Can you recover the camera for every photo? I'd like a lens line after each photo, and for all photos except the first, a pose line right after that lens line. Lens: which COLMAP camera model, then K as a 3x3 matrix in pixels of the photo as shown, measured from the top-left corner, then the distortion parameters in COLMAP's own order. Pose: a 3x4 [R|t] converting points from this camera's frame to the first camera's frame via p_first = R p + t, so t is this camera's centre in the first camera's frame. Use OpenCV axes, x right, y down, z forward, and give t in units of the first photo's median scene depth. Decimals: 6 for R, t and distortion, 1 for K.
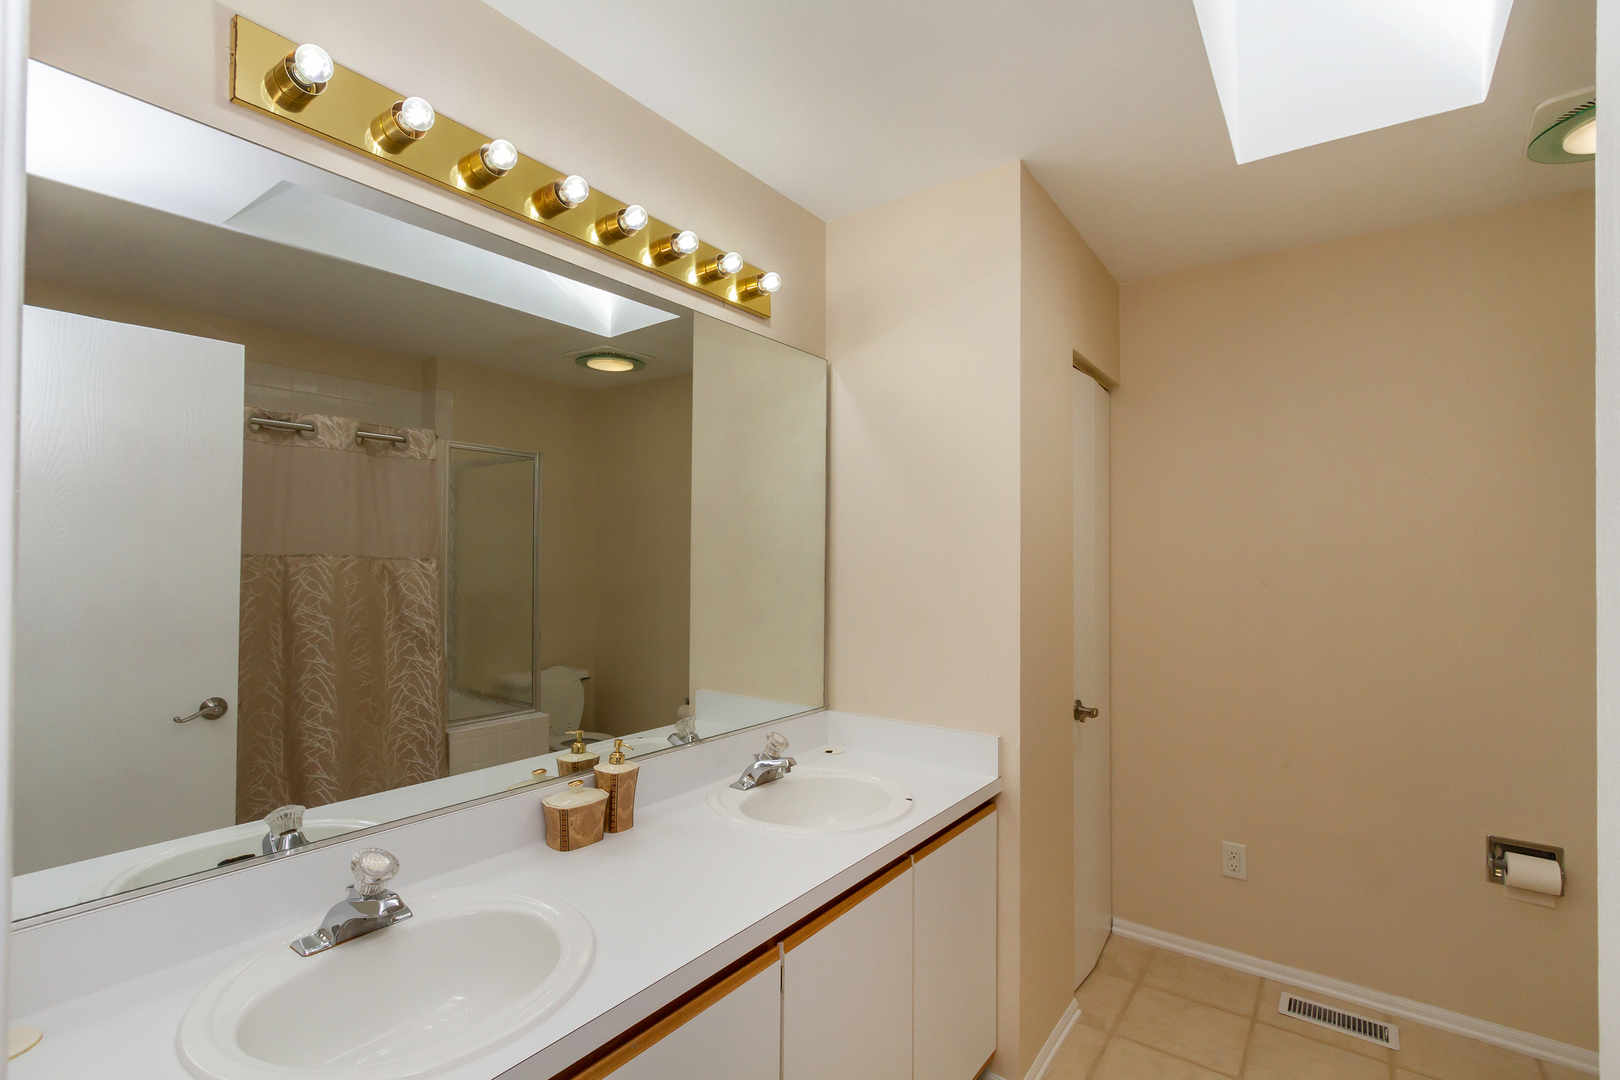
lens RADIAL K [[744.2, 0, 806.4], [0, 744.2, 543.1], [0, 0, 1]] dist [0.007203, -0.002001]
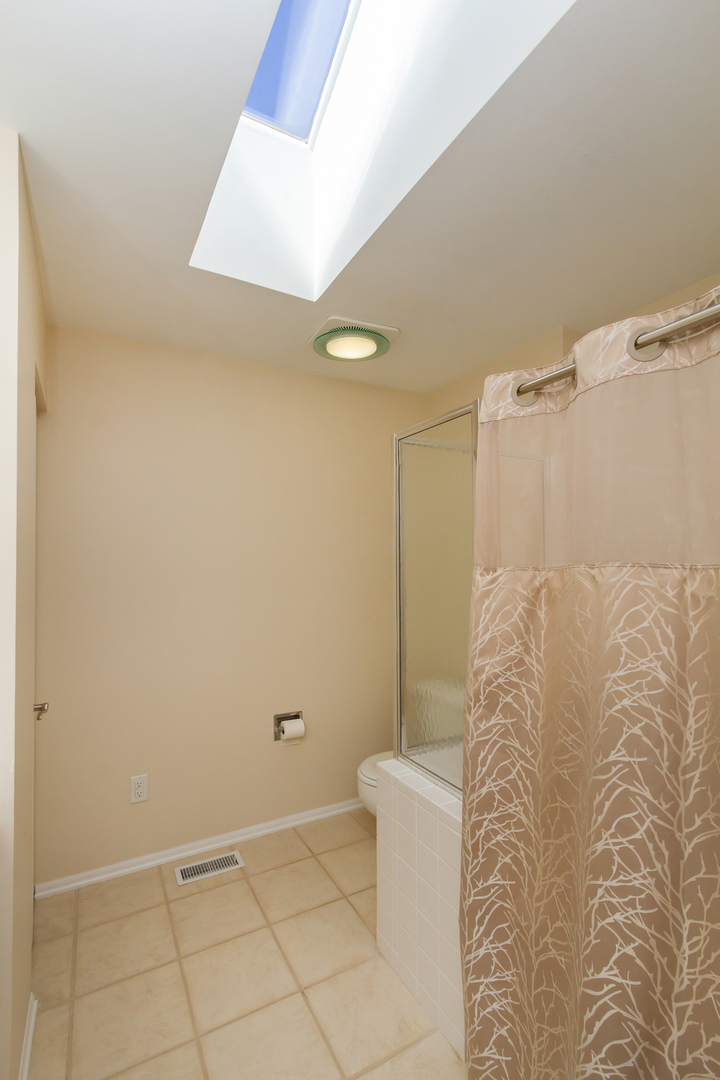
lens RADIAL K [[496.1, 0, 361.8], [0, 496.1, 546.5], [0, 0, 1]] dist [0.007203, -0.002001]
pose [[0.421560, 0.015422, 0.906669, -0.081376], [-0.008129, 0.999879, -0.013228, 0.002030], [-0.906764, -0.001794, 0.421635, 0.304745]]
